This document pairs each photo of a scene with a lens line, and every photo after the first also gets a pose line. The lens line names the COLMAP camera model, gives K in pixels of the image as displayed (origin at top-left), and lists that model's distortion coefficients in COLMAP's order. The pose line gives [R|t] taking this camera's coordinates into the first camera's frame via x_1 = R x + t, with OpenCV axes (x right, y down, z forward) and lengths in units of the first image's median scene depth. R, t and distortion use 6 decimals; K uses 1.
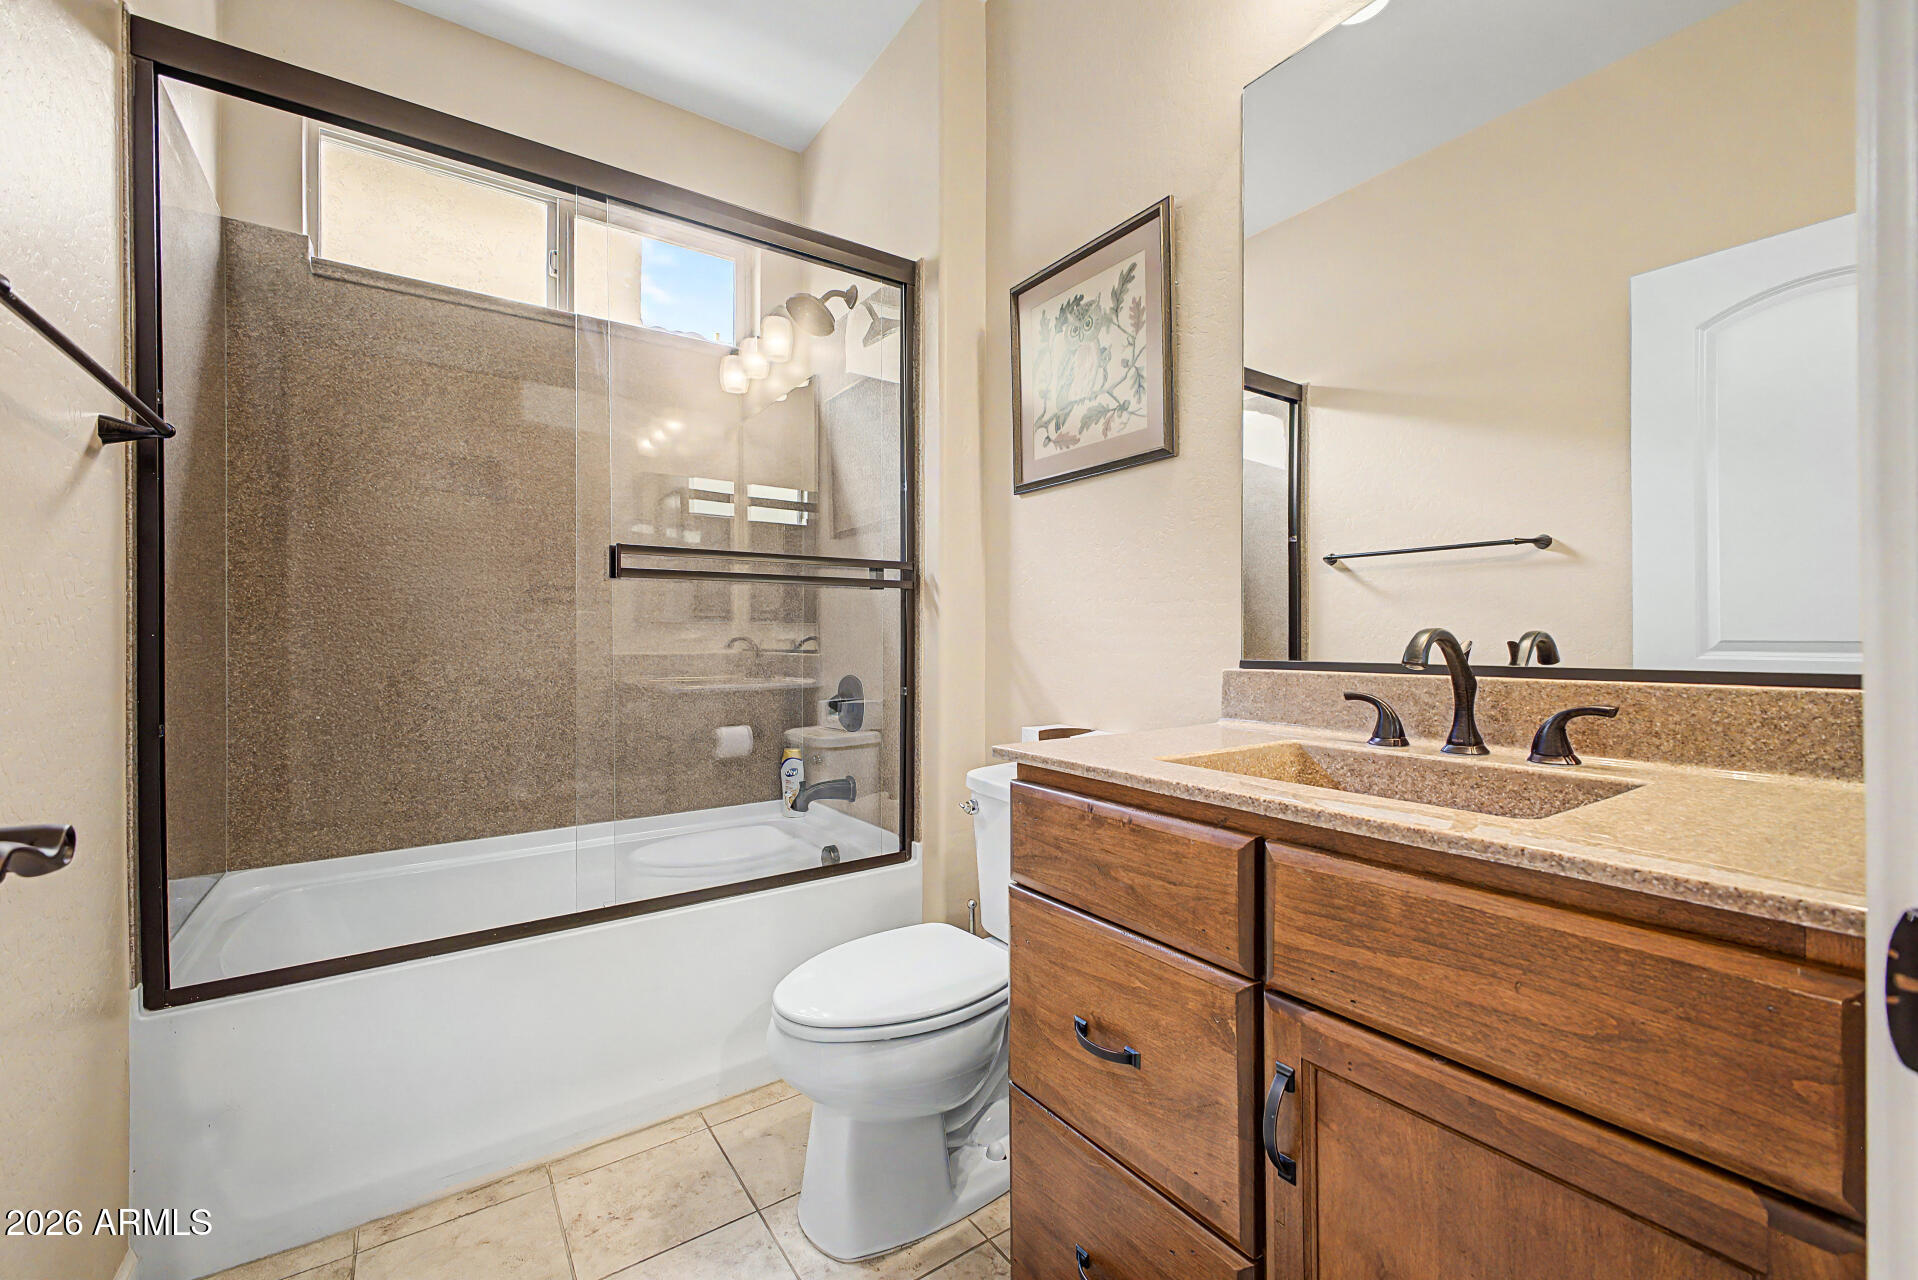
lens RADIAL K [[792.5, 0, 963.7], [0, 792.5, 636.5], [0, 0, 1]] dist [0.003959, 0.000156]
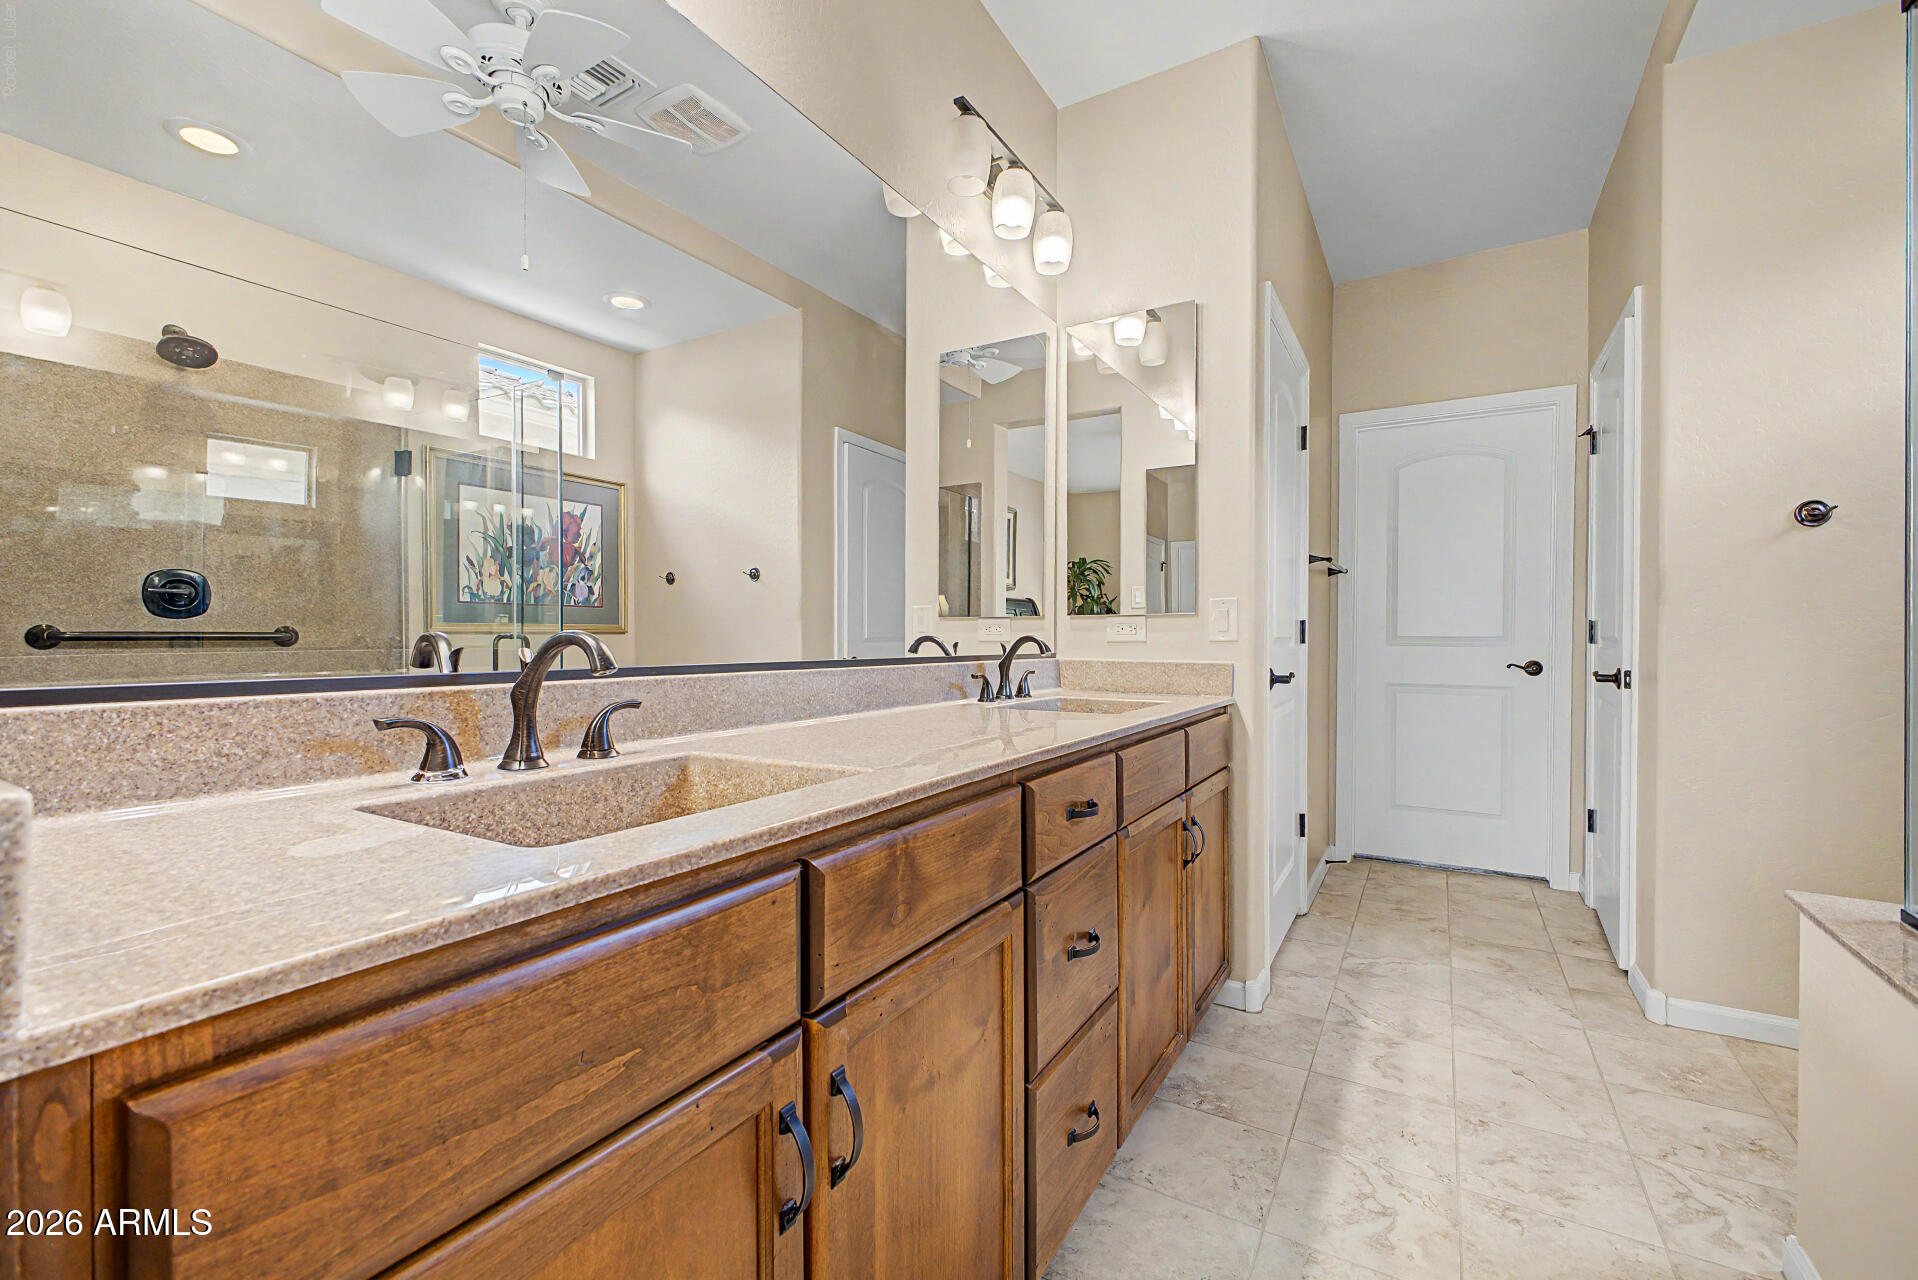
lens RADIAL K [[792.5, 0, 964.1], [0, 792.5, 642.4], [0, 0, 1]] dist [0.003959, 0.000156]
pose [[-0.410793, -0.000524, 0.911729, -0.396070], [0.008052, 0.999959, 0.004202, 0.006621], [-0.911693, 0.009067, -0.410772, 0.949461]]
